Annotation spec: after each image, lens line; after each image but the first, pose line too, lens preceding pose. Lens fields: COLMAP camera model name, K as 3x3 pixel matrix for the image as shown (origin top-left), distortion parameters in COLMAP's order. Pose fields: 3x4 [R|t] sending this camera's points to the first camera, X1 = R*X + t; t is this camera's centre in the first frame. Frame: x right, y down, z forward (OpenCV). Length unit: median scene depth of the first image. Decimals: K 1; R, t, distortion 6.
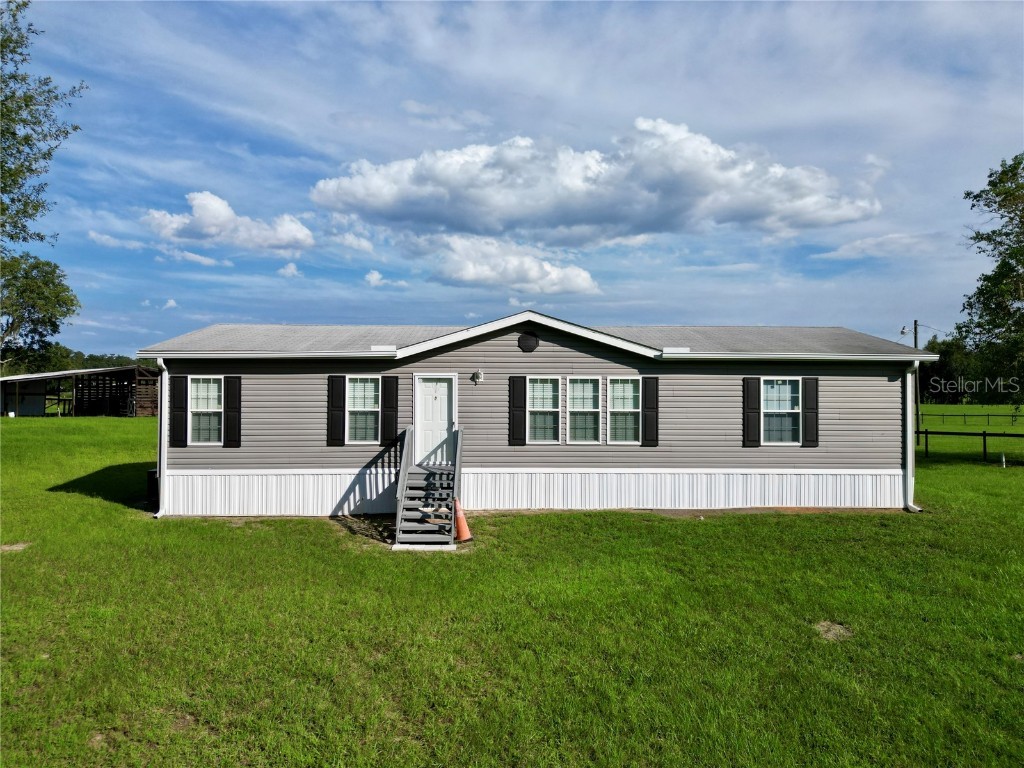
lens RADIAL K [[691.9, 0, 512.0], [0, 691.9, 384.0], [0, 0, 1]] dist [0.075257, -0.043884]
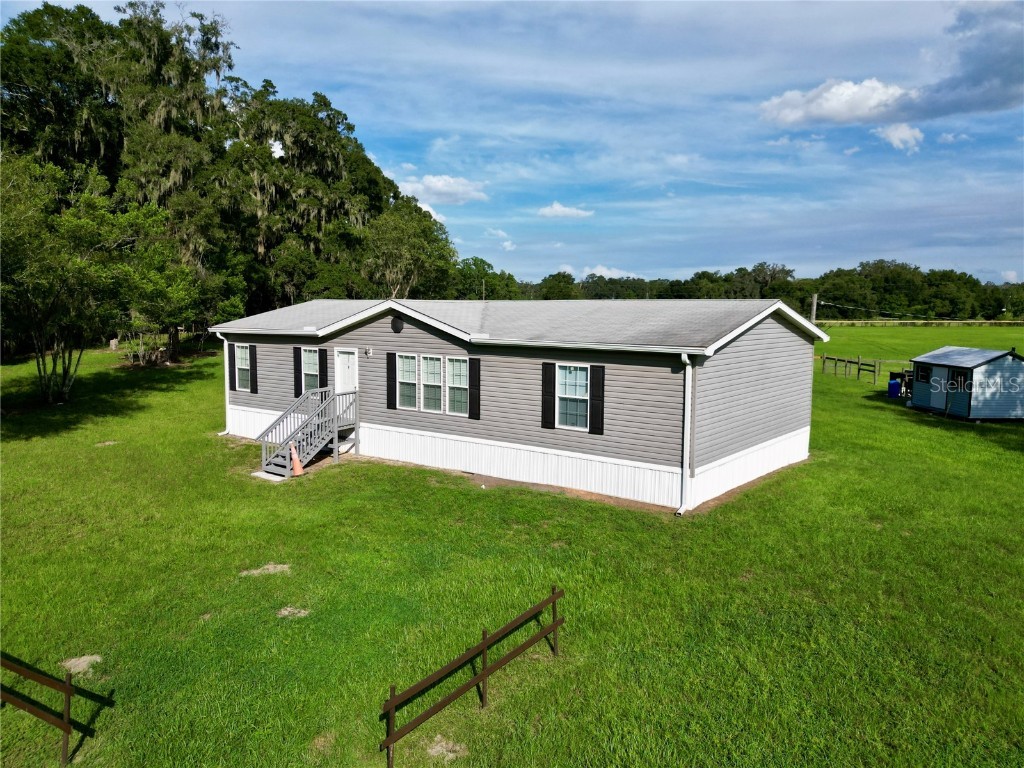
lens RADIAL K [[770.4, 0, 512.0], [0, 770.4, 384.0], [0, 0, 1]] dist [0.066372, -0.069343]
pose [[0.783144, 0.062727, -0.618669, 1.020753], [-0.064506, 0.997727, 0.019505, 0.003903], [0.618486, 0.024633, 0.785410, 0.049165]]
